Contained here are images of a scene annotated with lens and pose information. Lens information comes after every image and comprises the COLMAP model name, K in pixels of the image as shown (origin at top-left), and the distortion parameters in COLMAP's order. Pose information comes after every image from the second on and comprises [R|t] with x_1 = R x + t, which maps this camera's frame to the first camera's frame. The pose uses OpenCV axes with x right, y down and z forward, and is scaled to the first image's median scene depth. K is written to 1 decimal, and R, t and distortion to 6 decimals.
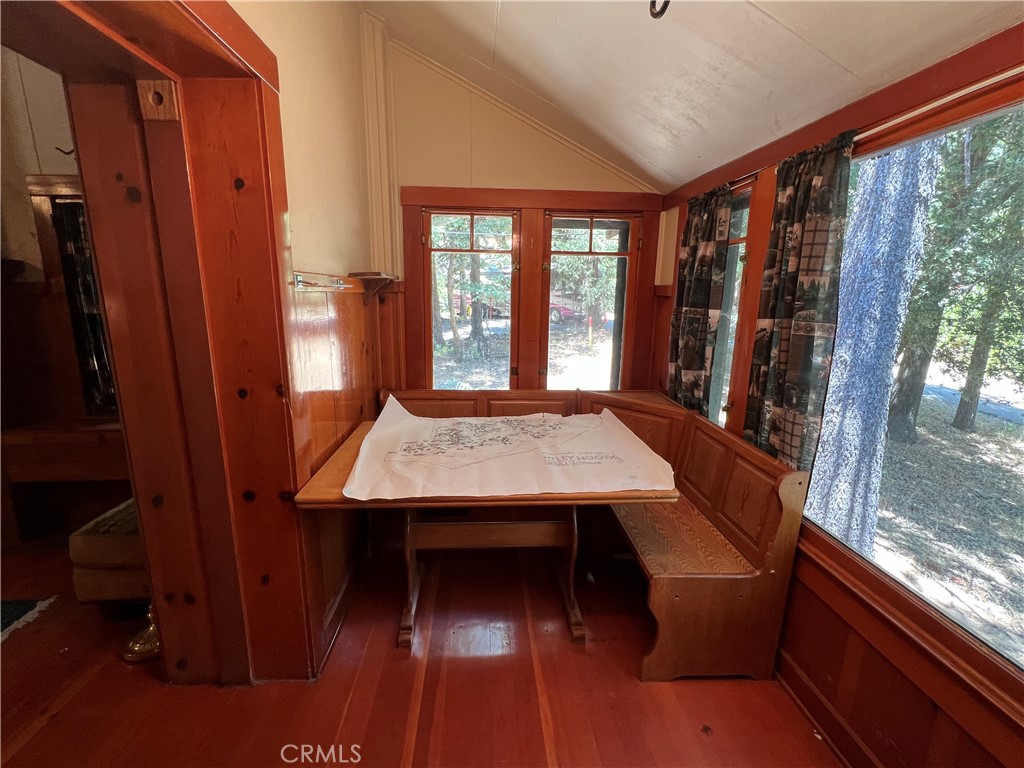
lens RADIAL K [[446.5, 0, 508.8], [0, 446.5, 385.0], [0, 0, 1]] dist [-0.001271, -0.000149]
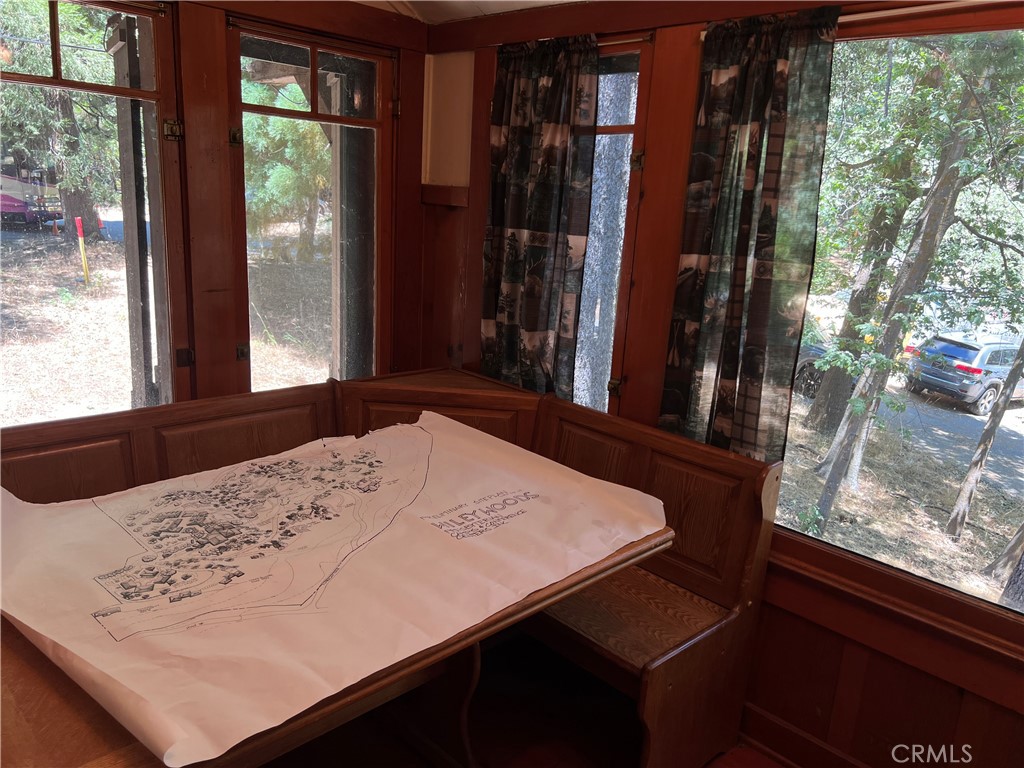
lens RADIAL K [[770.6, 0, 512.0], [0, 770.6, 384.0], [0, 0, 1]] dist [0.042992, -0.018628]
pose [[0.745568, -0.128097, 0.654003, -0.354246], [0.086474, 0.991652, 0.095650, -0.069027], [-0.660796, -0.014759, 0.750421, 0.220878]]
